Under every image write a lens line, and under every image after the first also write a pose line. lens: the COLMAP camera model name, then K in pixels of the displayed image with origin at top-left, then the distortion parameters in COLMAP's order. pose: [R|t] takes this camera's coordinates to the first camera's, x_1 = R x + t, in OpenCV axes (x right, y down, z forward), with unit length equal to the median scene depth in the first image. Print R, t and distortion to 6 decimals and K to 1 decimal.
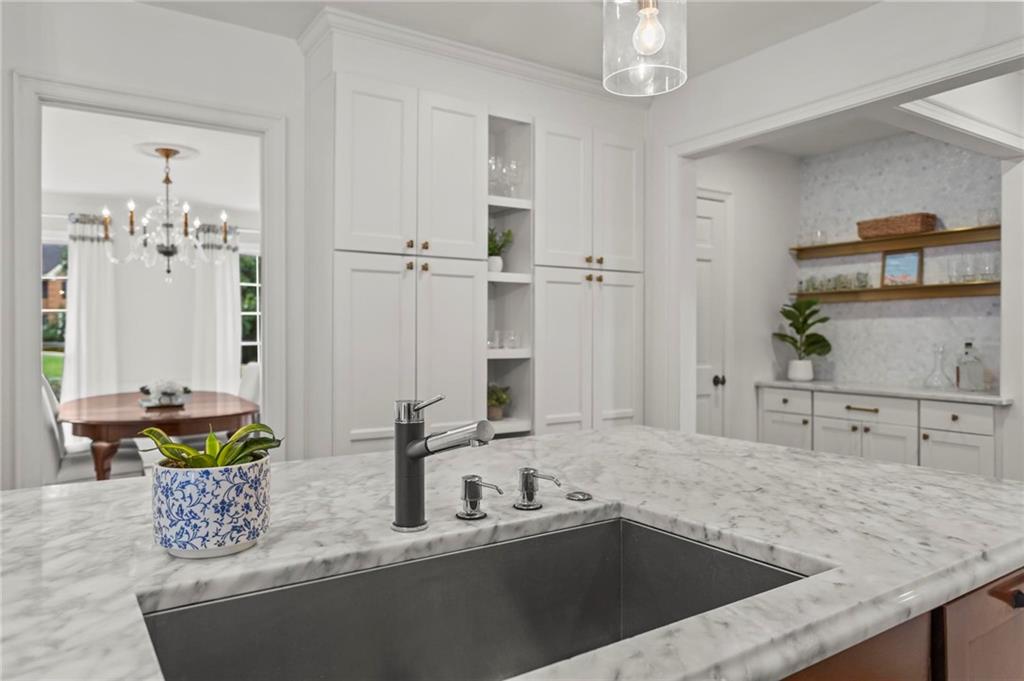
lens RADIAL K [[662.3, 0, 512.0], [0, 662.3, 340.5], [0, 0, 1]] dist [0.066018, 0.001227]
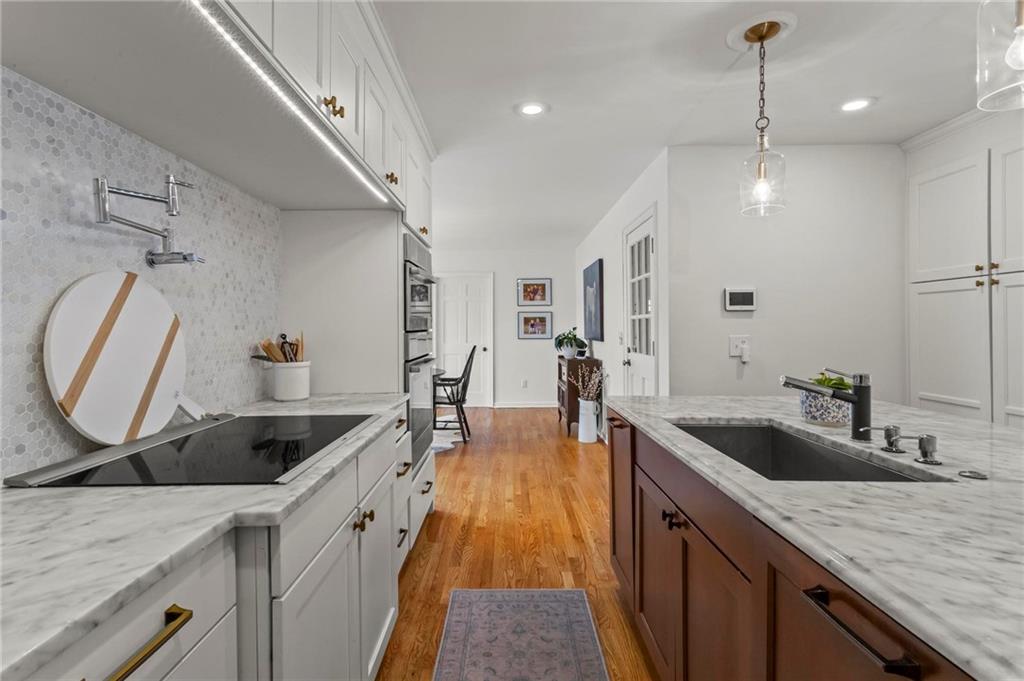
lens RADIAL K [[490.6, 0, 512.0], [0, 490.6, 340.5], [0, 0, 1]] dist [0.001419, 0.000146]
pose [[-0.565521, 0.010075, -0.824673, 1.587289], [0.004989, 0.999949, 0.008796, -0.013509], [0.824719, 0.000860, -0.565542, 1.024455]]
